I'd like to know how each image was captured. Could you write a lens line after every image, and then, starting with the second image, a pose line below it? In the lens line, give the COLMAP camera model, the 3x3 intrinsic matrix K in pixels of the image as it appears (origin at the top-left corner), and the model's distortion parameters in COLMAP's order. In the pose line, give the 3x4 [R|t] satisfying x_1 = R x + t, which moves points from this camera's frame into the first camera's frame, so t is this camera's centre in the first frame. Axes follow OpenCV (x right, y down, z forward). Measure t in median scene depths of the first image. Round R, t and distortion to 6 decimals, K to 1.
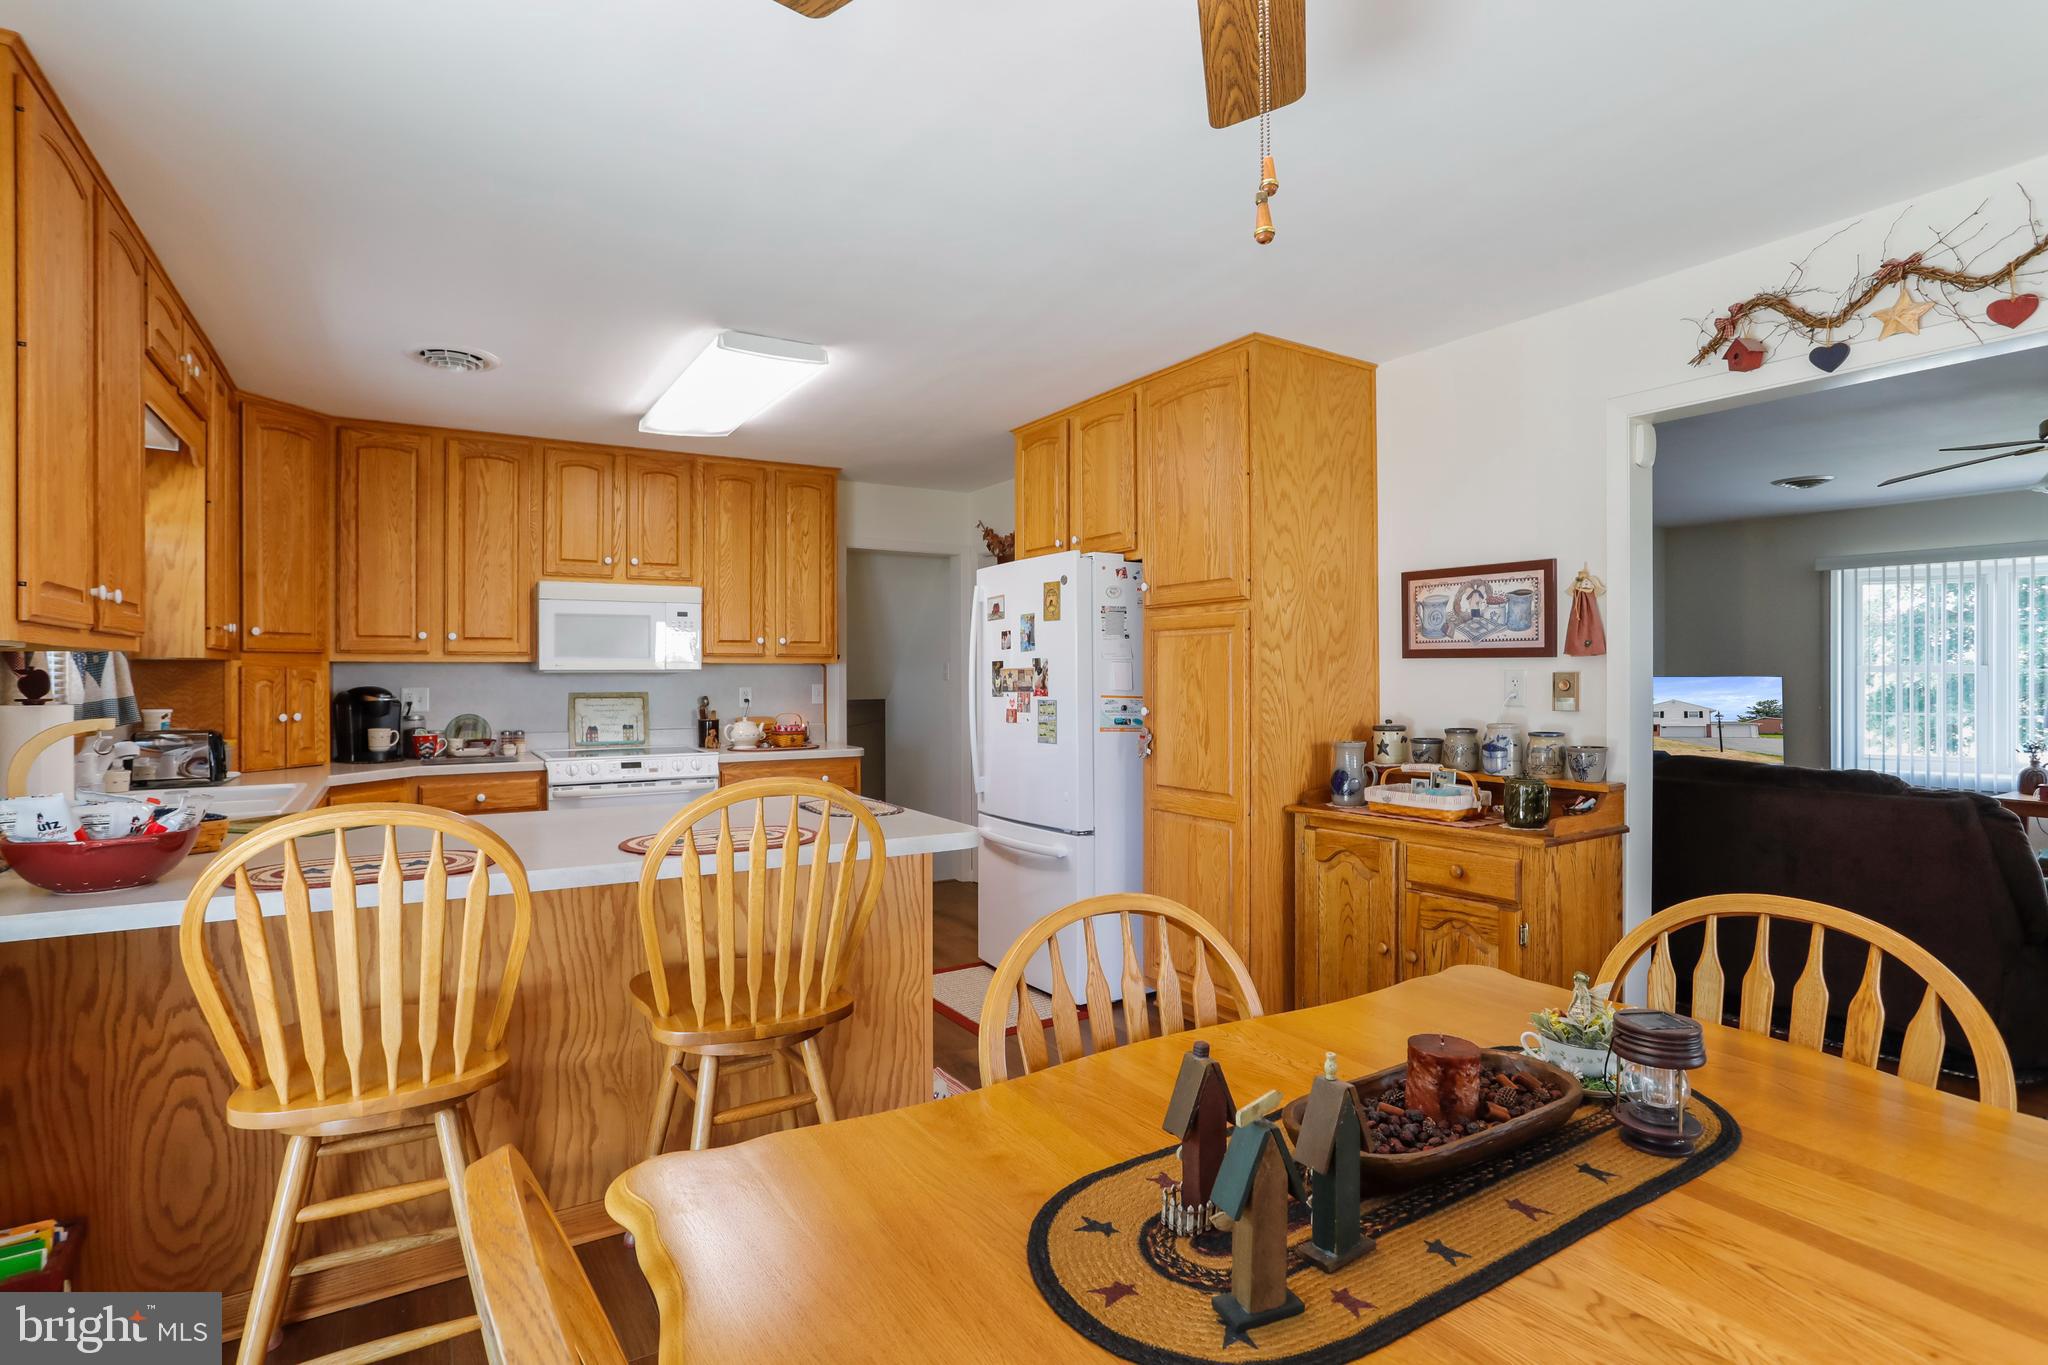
lens RADIAL K [[1007.7, 0, 1027.1], [0, 1007.7, 669.3], [0, 0, 1]] dist [-0.031743, 0.017327]
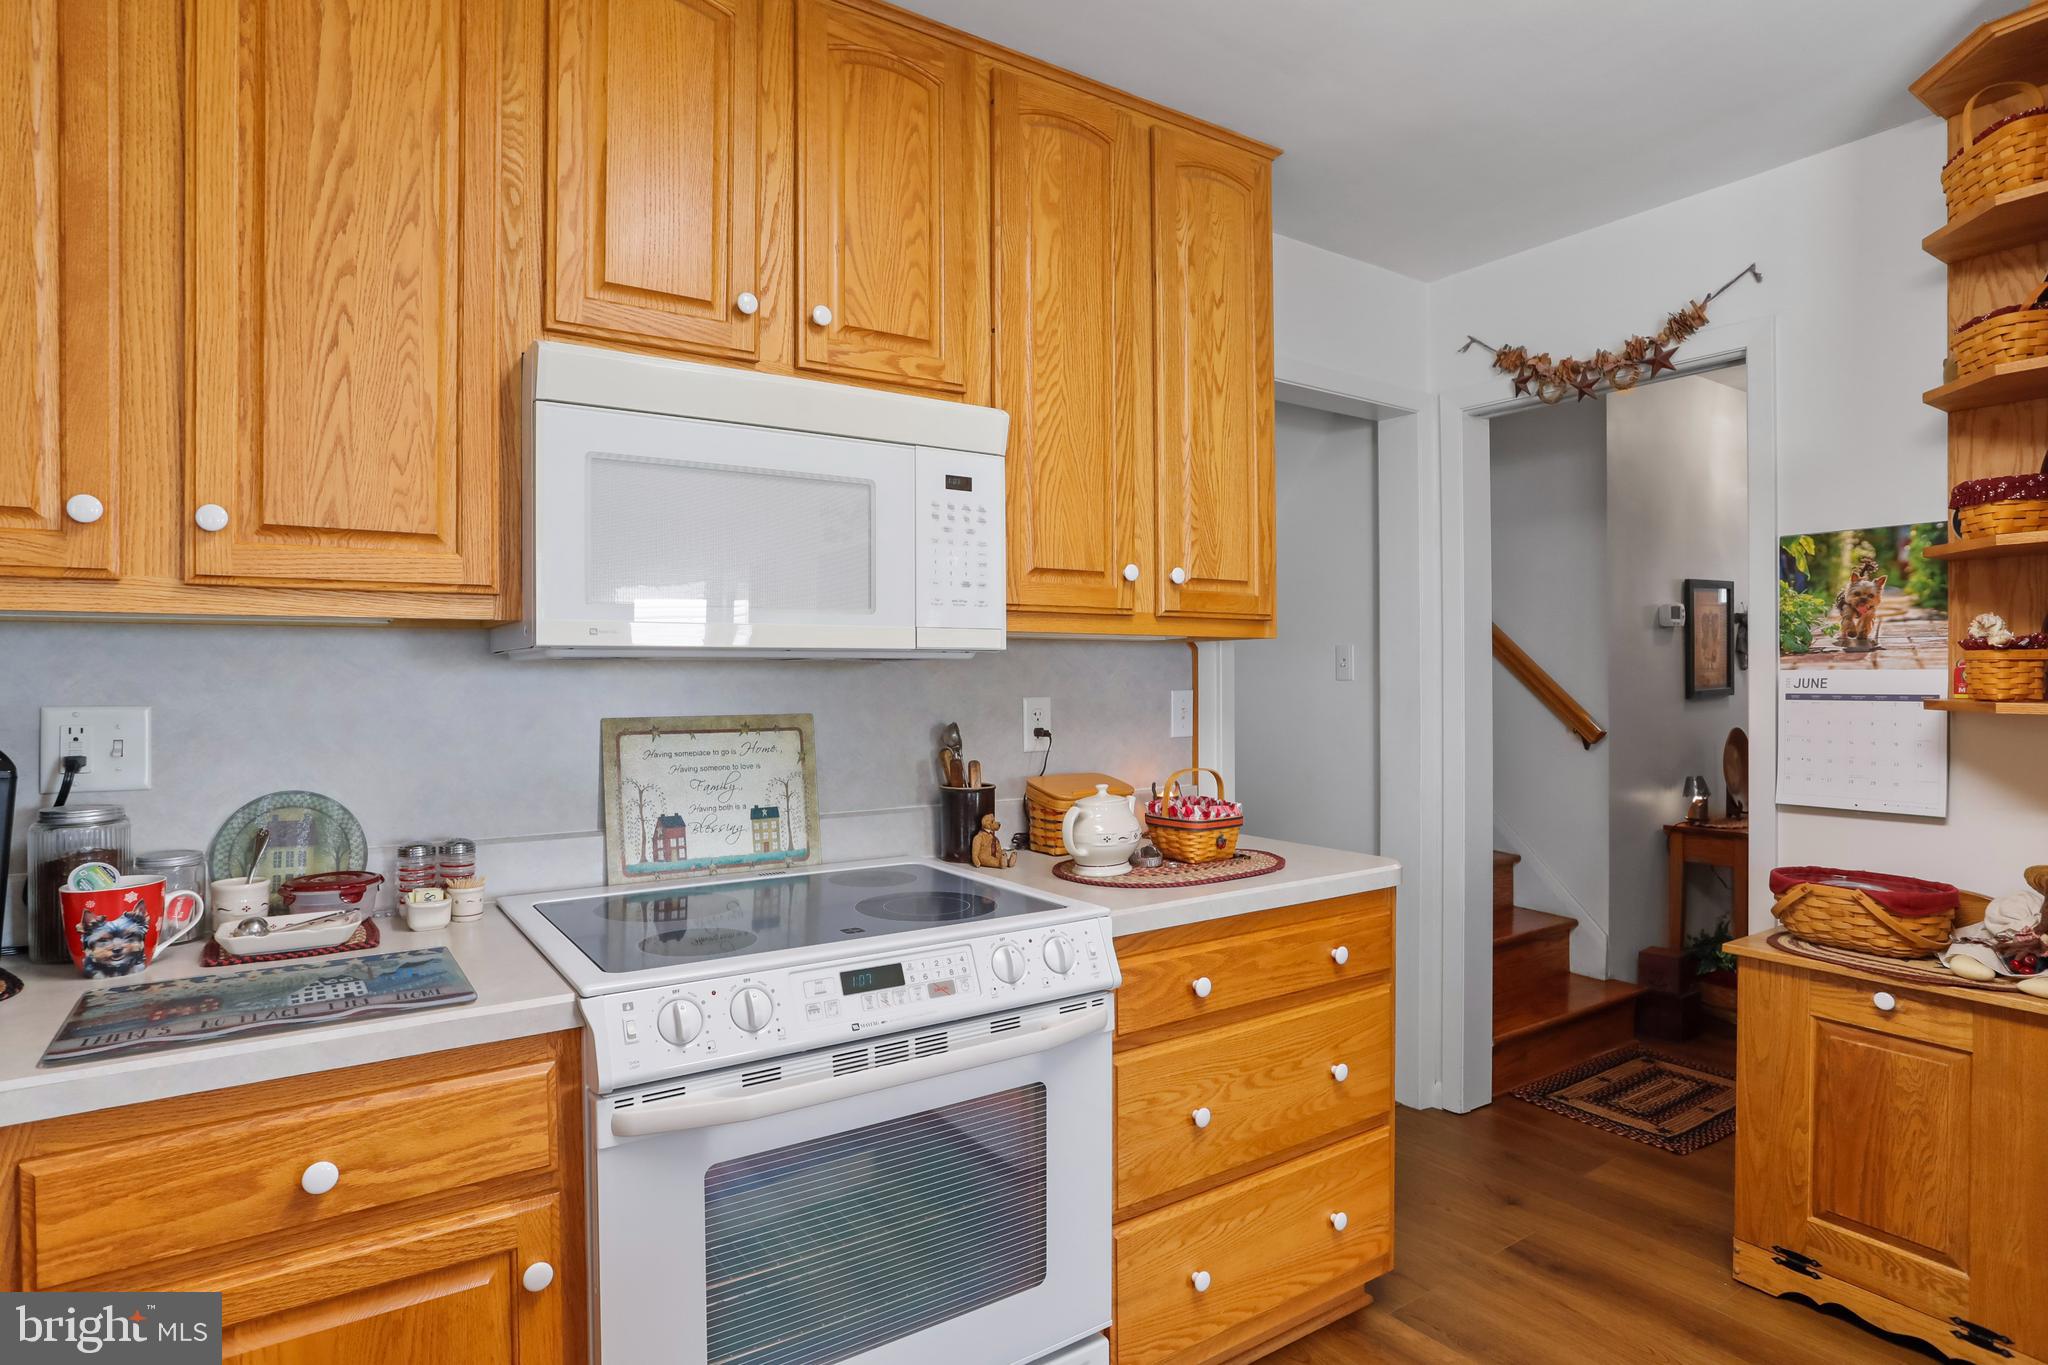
lens RADIAL K [[1109.5, 0, 1052.5], [0, 1109.5, 677.0], [0, 0, 1]] dist [-0.041453, 0.014013]
pose [[0.998011, -0.000205, 0.063036, -0.375366], [-0.000297, 0.999968, 0.007944, 0.007212], [-0.063035, -0.007947, 0.997980, 0.706369]]
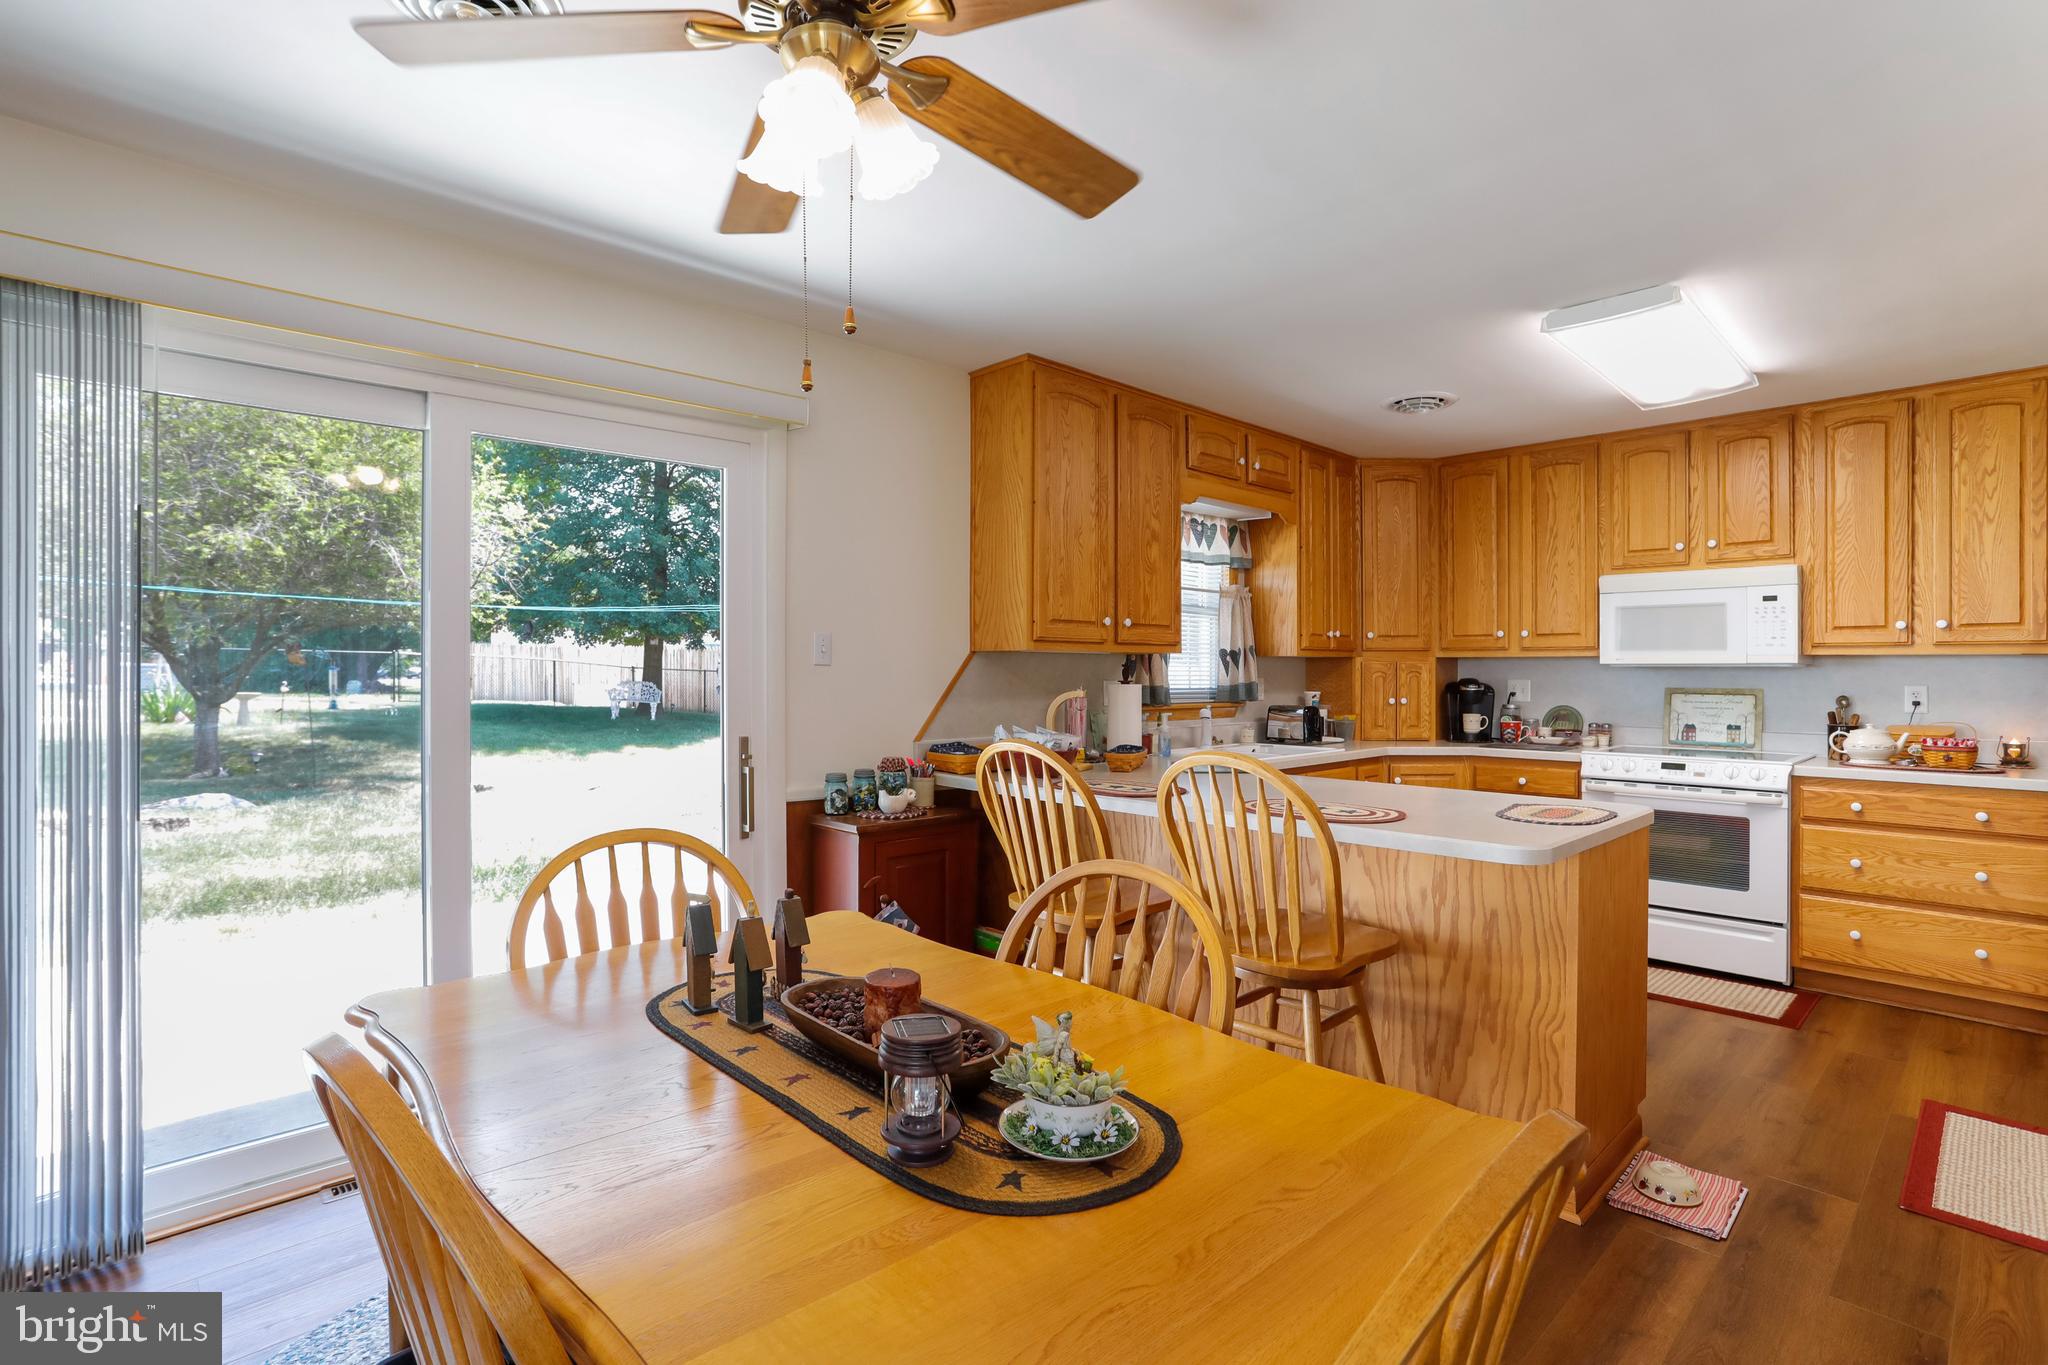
lens RADIAL K [[1007.7, 0, 999.1], [0, 1007.7, 663.7], [0, 0, 1]] dist [-0.031743, 0.017327]
pose [[0.205437, -0.001511, -0.978669, 0.390215], [0.001882, 0.999998, -0.001149, 0.000483], [0.978668, -0.001606, 0.205440, 0.208834]]
